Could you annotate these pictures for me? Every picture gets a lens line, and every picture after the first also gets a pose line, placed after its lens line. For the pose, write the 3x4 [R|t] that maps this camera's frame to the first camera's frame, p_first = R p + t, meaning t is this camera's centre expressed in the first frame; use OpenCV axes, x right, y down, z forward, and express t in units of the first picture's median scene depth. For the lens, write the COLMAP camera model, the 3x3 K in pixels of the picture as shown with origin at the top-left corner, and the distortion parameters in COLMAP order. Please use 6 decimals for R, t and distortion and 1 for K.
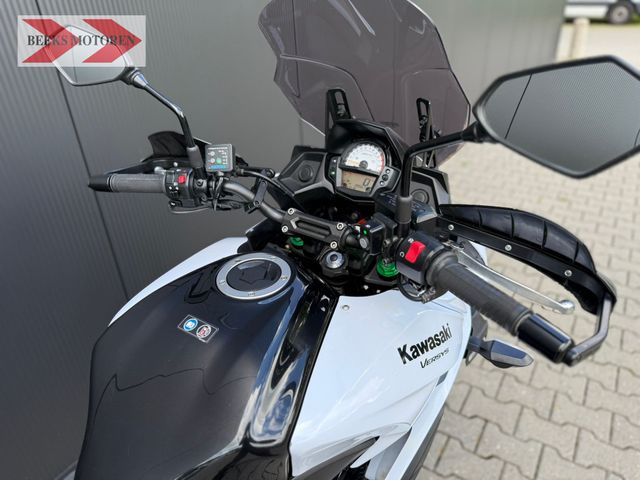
lens RADIAL K [[467.8, 0, 334.2], [0, 467.8, 240.8], [0, 0, 1]] dist [0.029481, -0.001516]
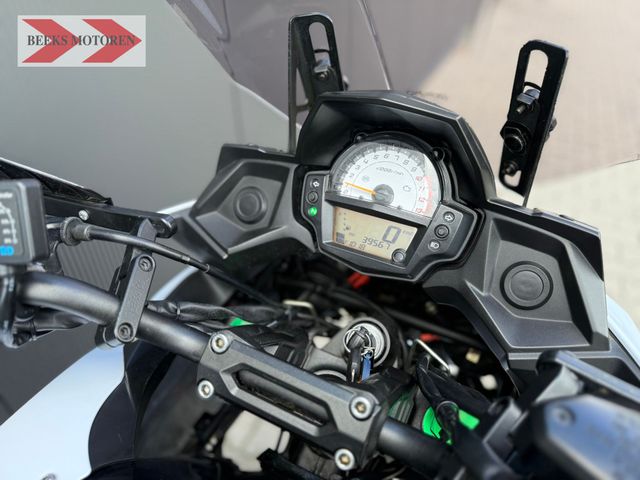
lens RADIAL K [[467.8, 0, 334.2], [0, 467.8, 240.8], [0, 0, 1]] dist [0.029481, -0.001516]
pose [[0.992052, -0.043235, 0.118170, -0.036280], [0.029542, 0.992896, 0.115258, -0.167521], [-0.122314, -0.110851, 0.986282, 0.549687]]
